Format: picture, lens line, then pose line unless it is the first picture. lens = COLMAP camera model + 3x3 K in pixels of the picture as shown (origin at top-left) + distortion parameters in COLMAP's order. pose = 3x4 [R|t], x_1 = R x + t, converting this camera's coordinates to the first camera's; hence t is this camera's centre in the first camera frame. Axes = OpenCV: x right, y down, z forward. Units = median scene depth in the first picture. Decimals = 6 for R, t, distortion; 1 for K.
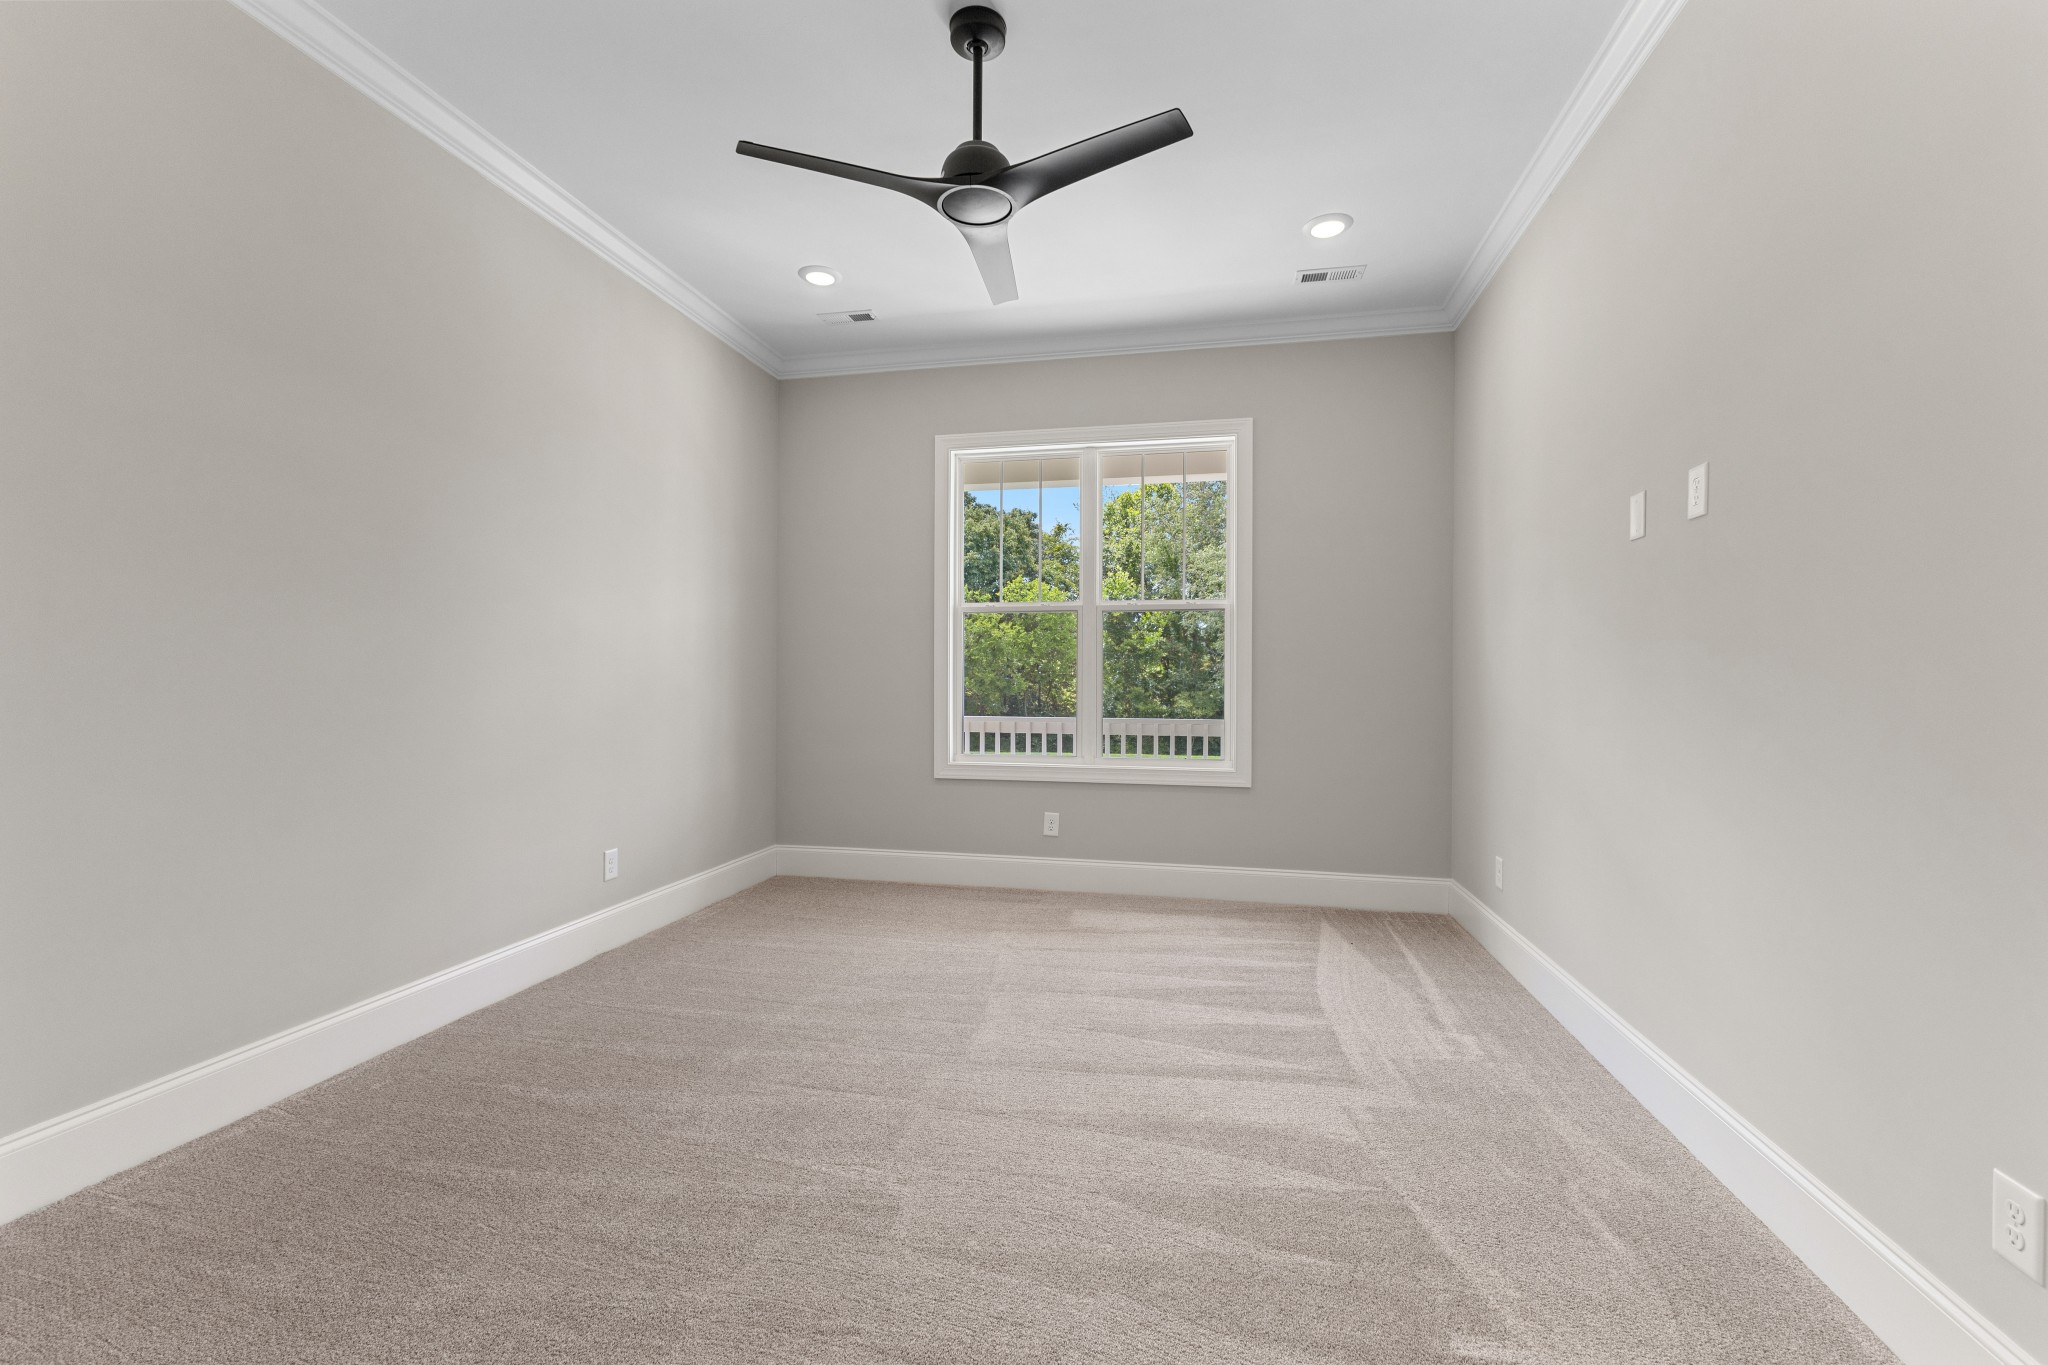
lens RADIAL K [[921.7, 0, 1016.5], [0, 921.7, 673.5], [0, 0, 1]] dist [0.003024, -0.000247]
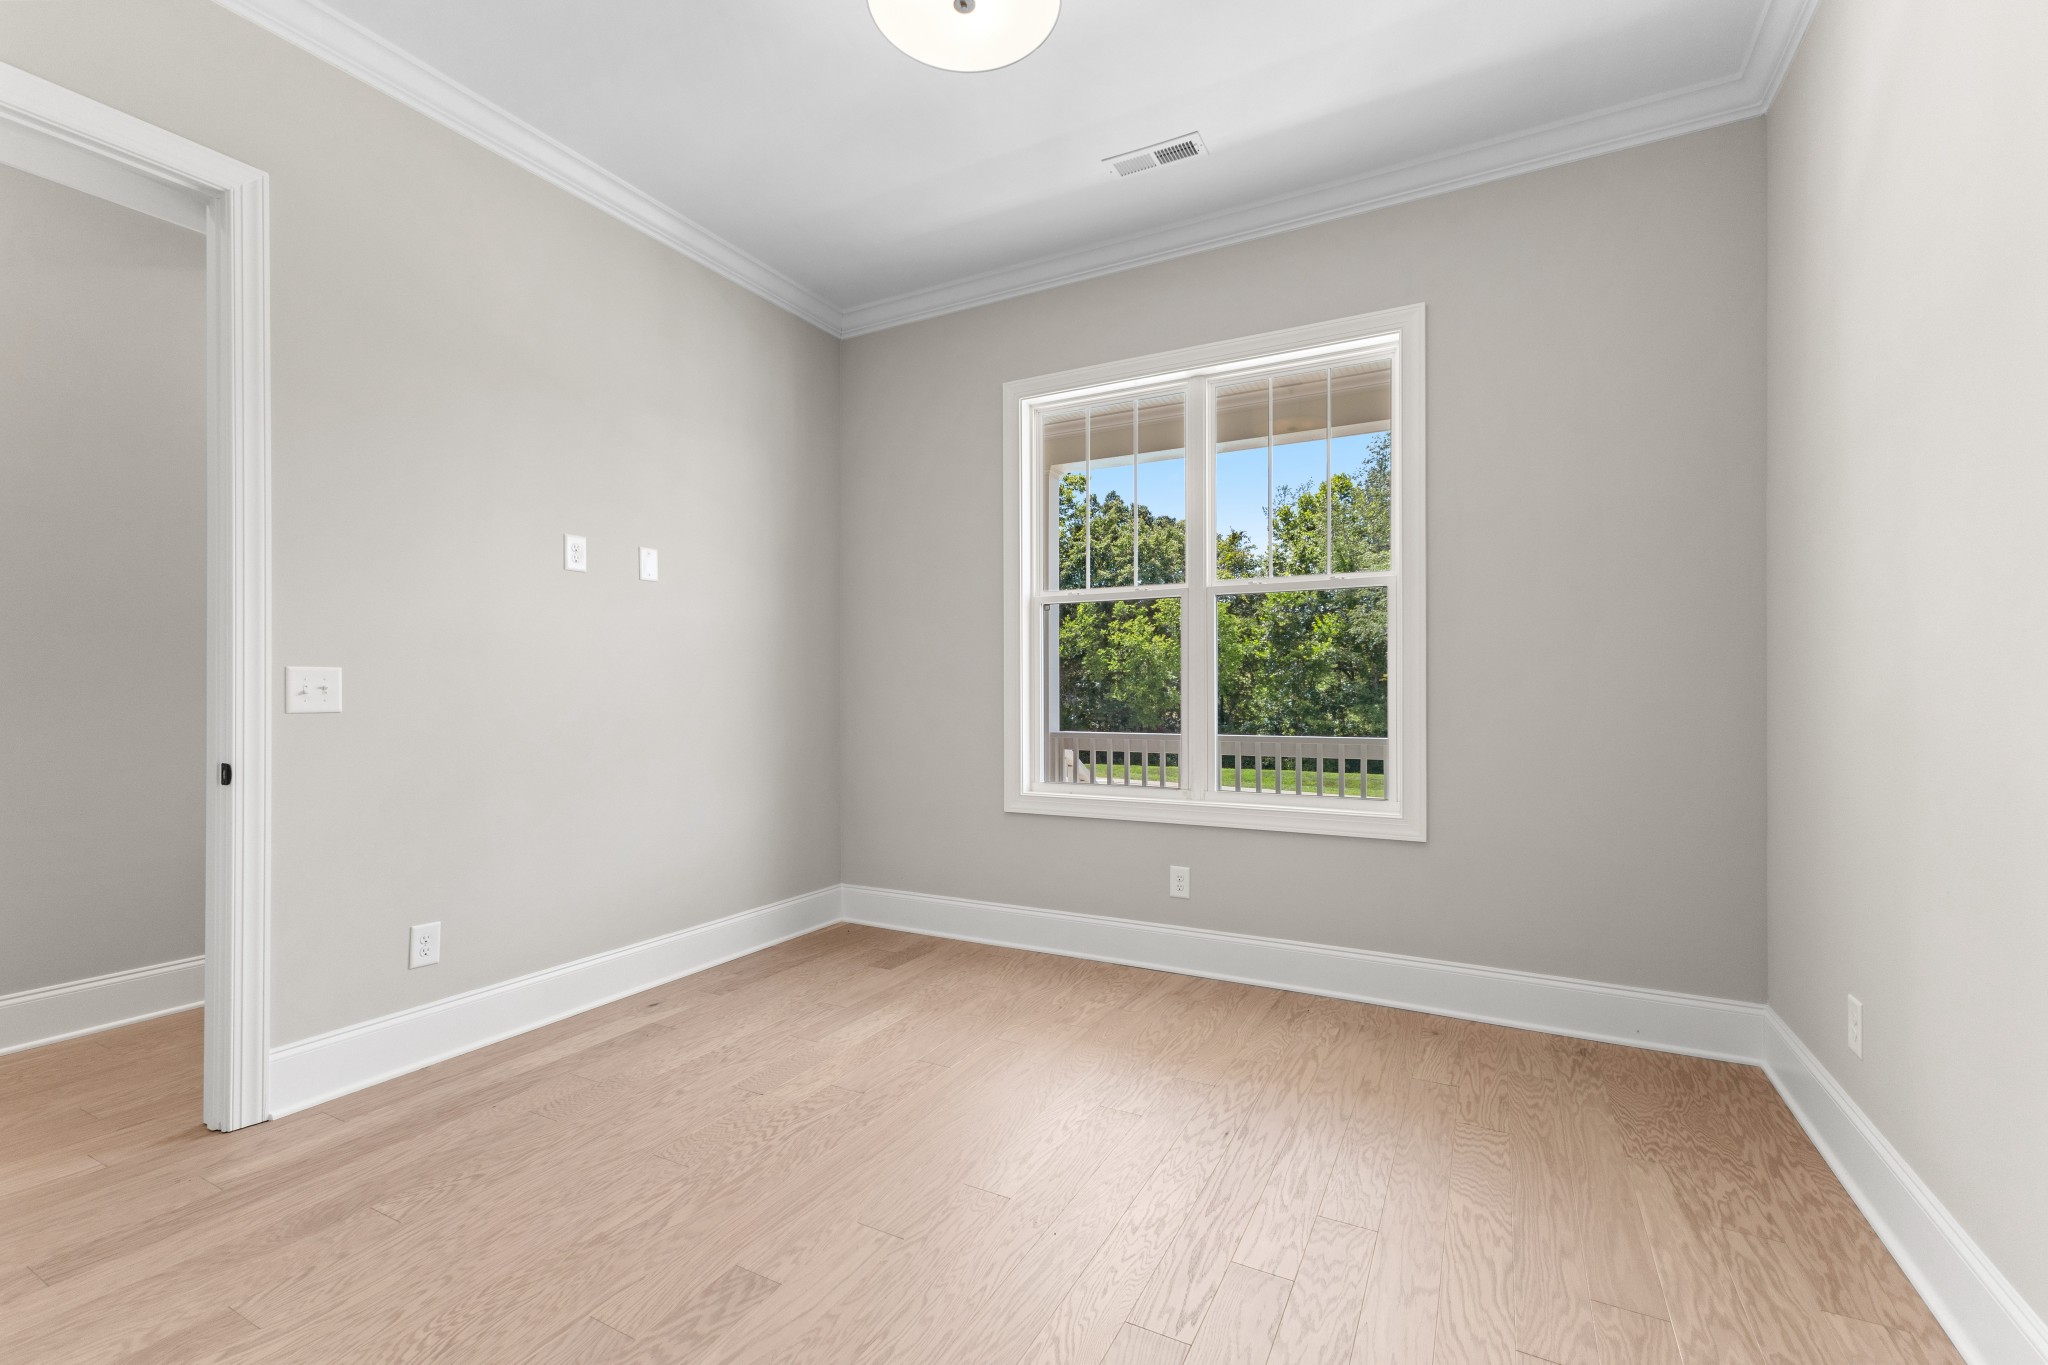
lens RADIAL K [[883.2, 0, 1018.7], [0, 883.2, 682.2], [0, 0, 1]] dist [-0.009607, 0.000397]
pose [[0.978842, -0.009521, -0.204398, 0.079025], [0.006629, 0.999868, -0.014827, 0.013027], [0.204512, 0.013159, 0.978776, 0.257356]]
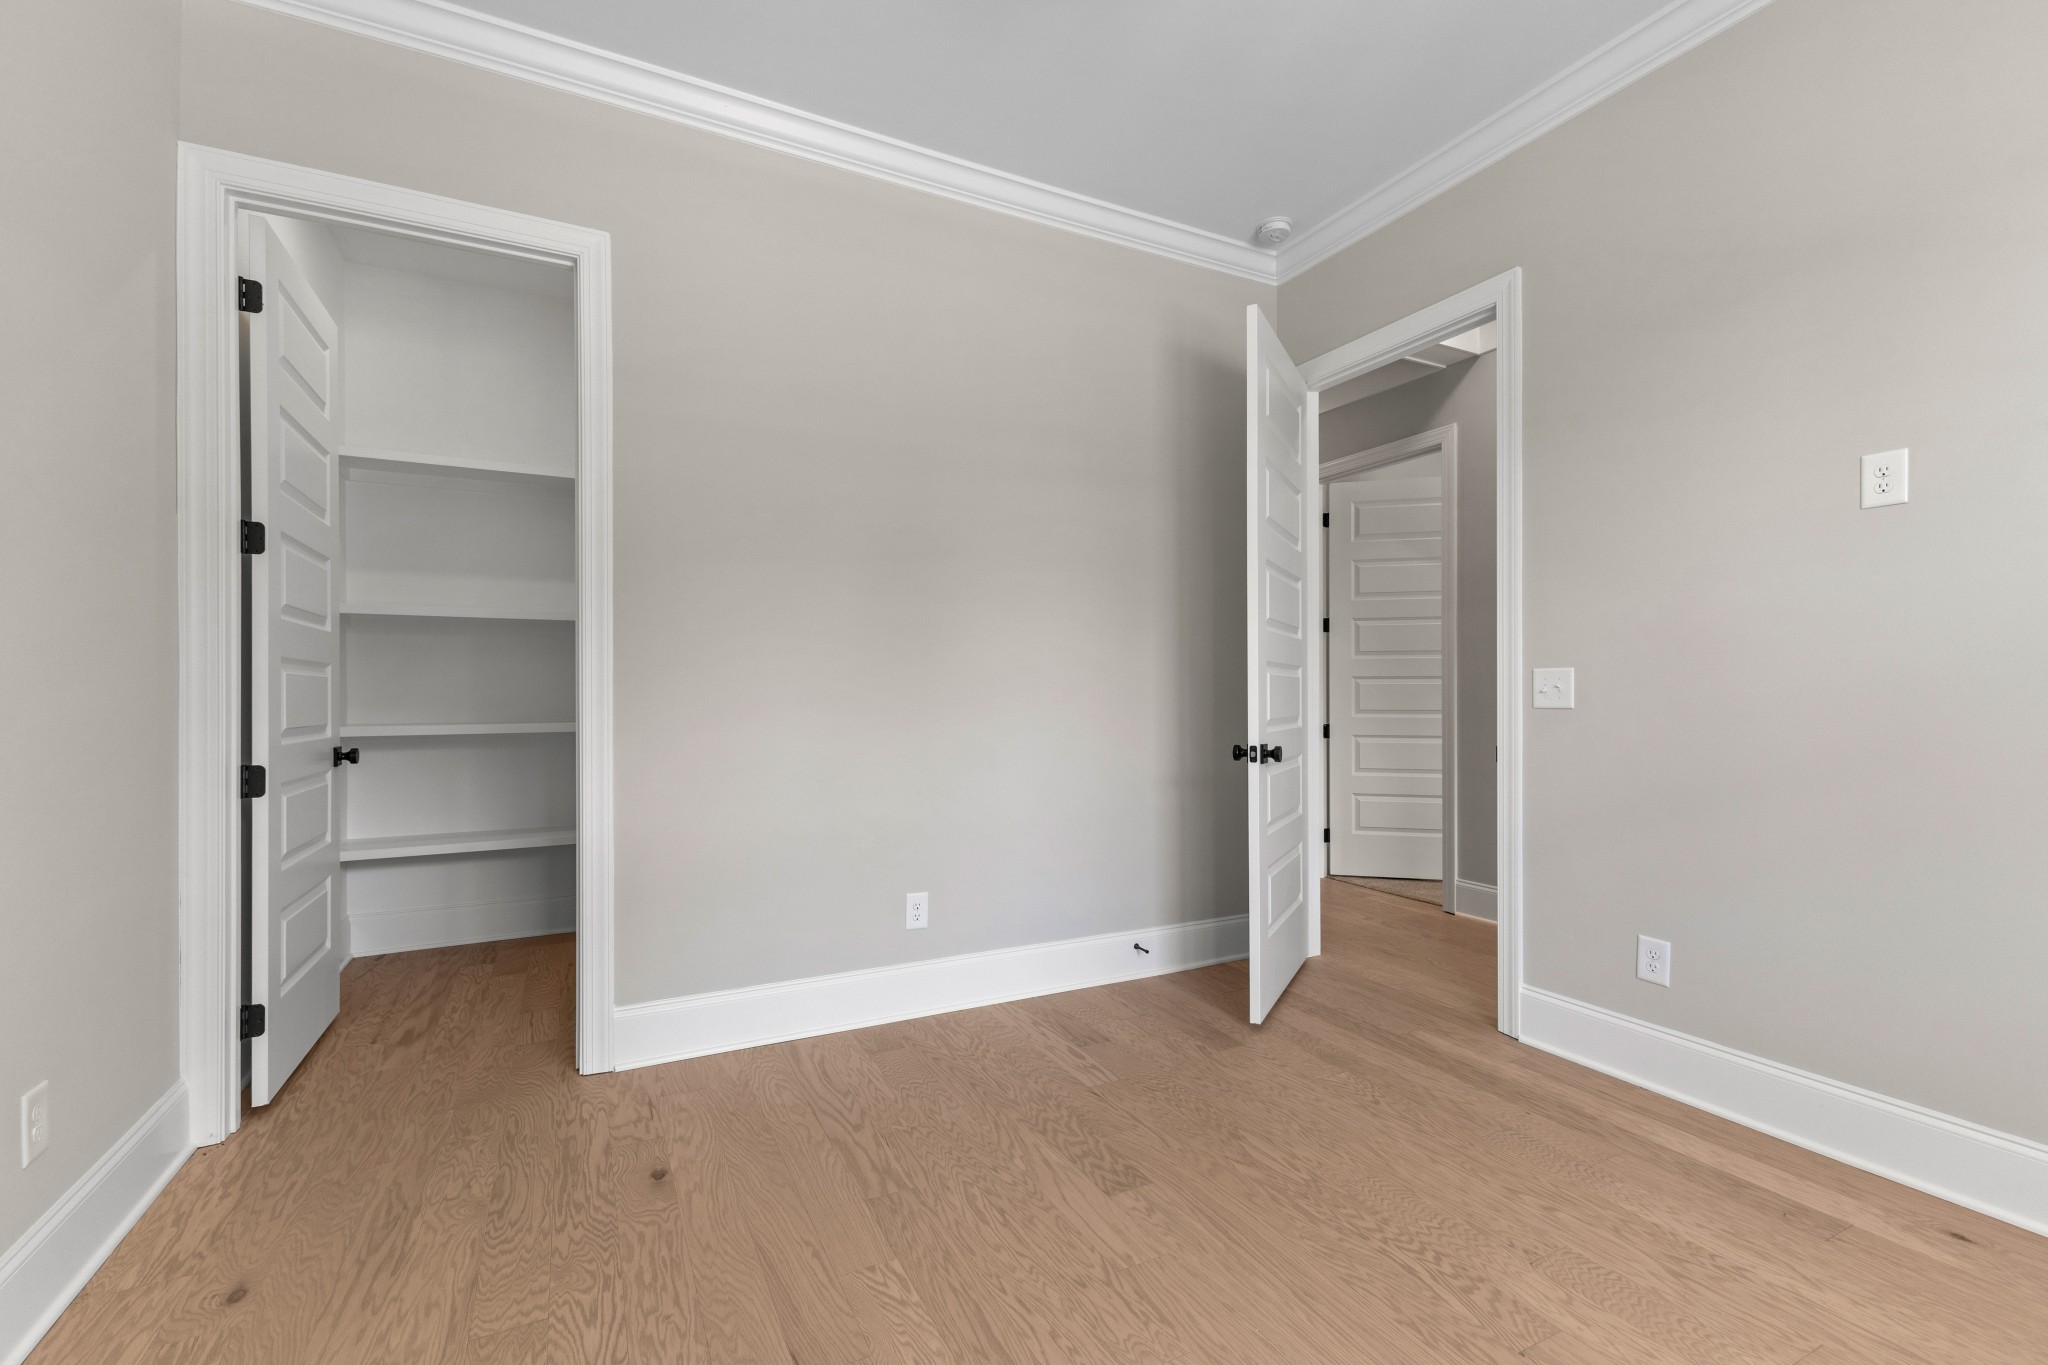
lens RADIAL K [[883.2, 0, 1026.0], [0, 883.2, 690.7], [0, 0, 1]] dist [-0.009607, 0.000397]
pose [[-0.728833, -0.006708, -0.684659, 0.178753], [-0.005314, 0.999977, -0.004141, 0.013110], [0.684671, 0.000620, -0.728852, 0.669958]]
